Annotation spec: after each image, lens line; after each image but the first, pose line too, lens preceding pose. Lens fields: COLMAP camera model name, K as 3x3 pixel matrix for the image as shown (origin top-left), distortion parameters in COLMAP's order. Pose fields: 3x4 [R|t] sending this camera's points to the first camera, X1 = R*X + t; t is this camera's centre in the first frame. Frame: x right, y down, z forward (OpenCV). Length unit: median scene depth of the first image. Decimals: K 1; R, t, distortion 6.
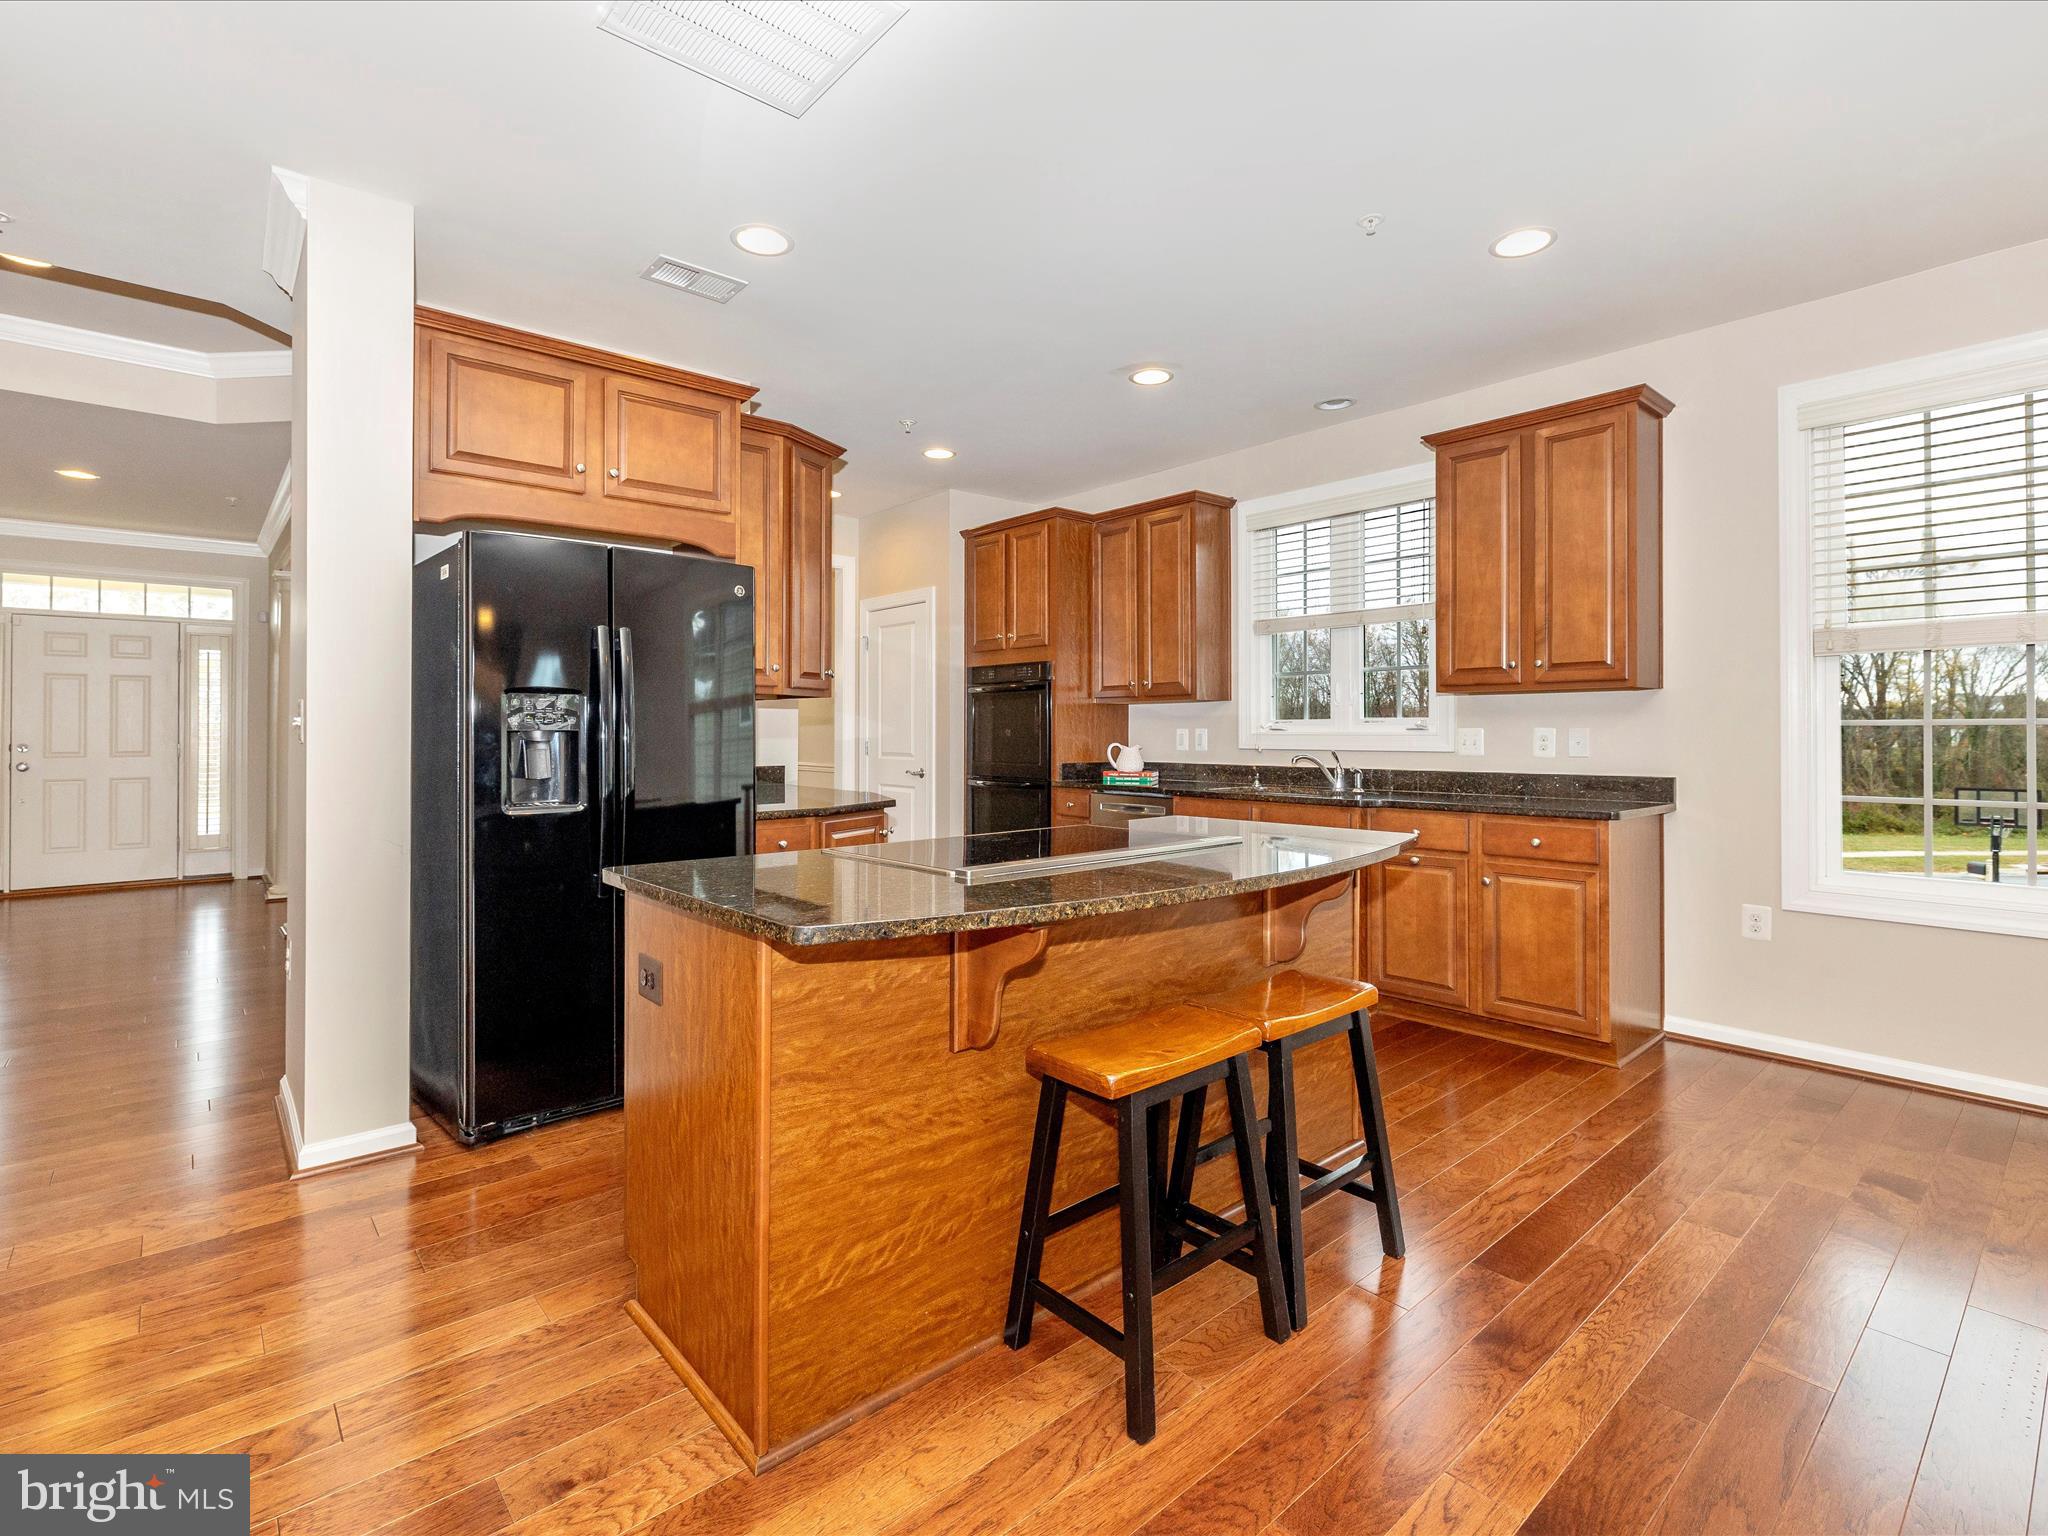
lens RADIAL K [[971.6, 0, 993.3], [0, 971.6, 722.6], [0, 0, 1]] dist [0.000108, -0.000758]
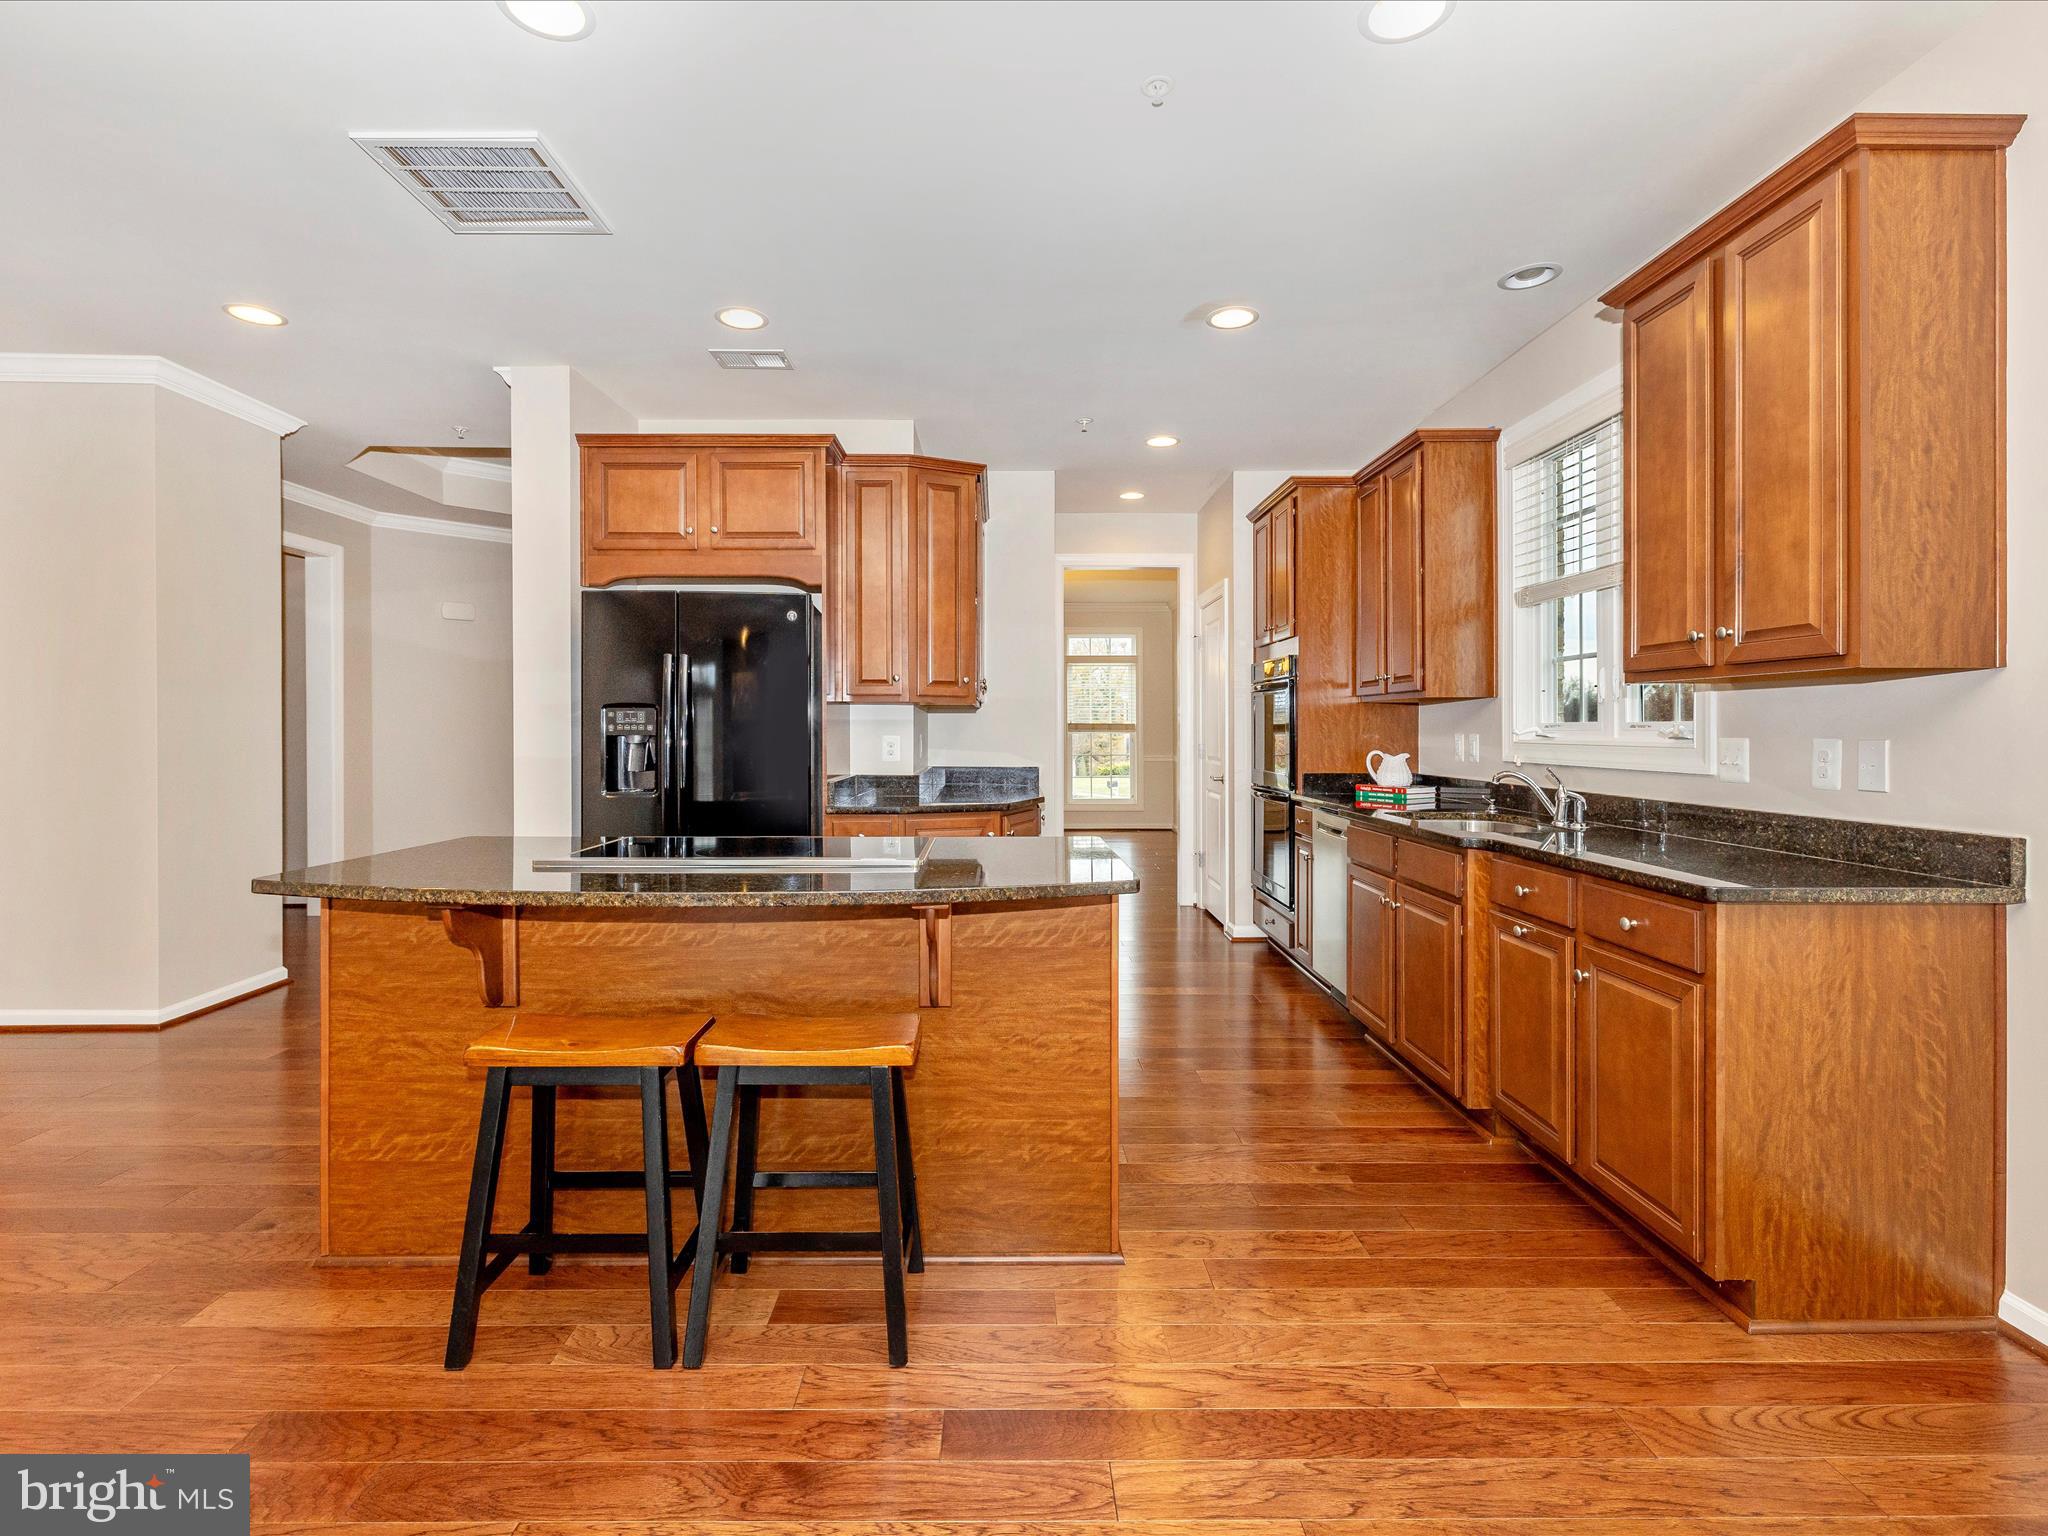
lens RADIAL K [[971.6, 0, 993.3], [0, 971.6, 722.6], [0, 0, 1]] dist [0.000108, -0.000758]
pose [[0.758509, -0.001120, -0.651662, 0.771965], [0.003507, 0.999991, 0.002363, -0.010104], [0.651654, -0.004078, 0.758506, 0.309779]]
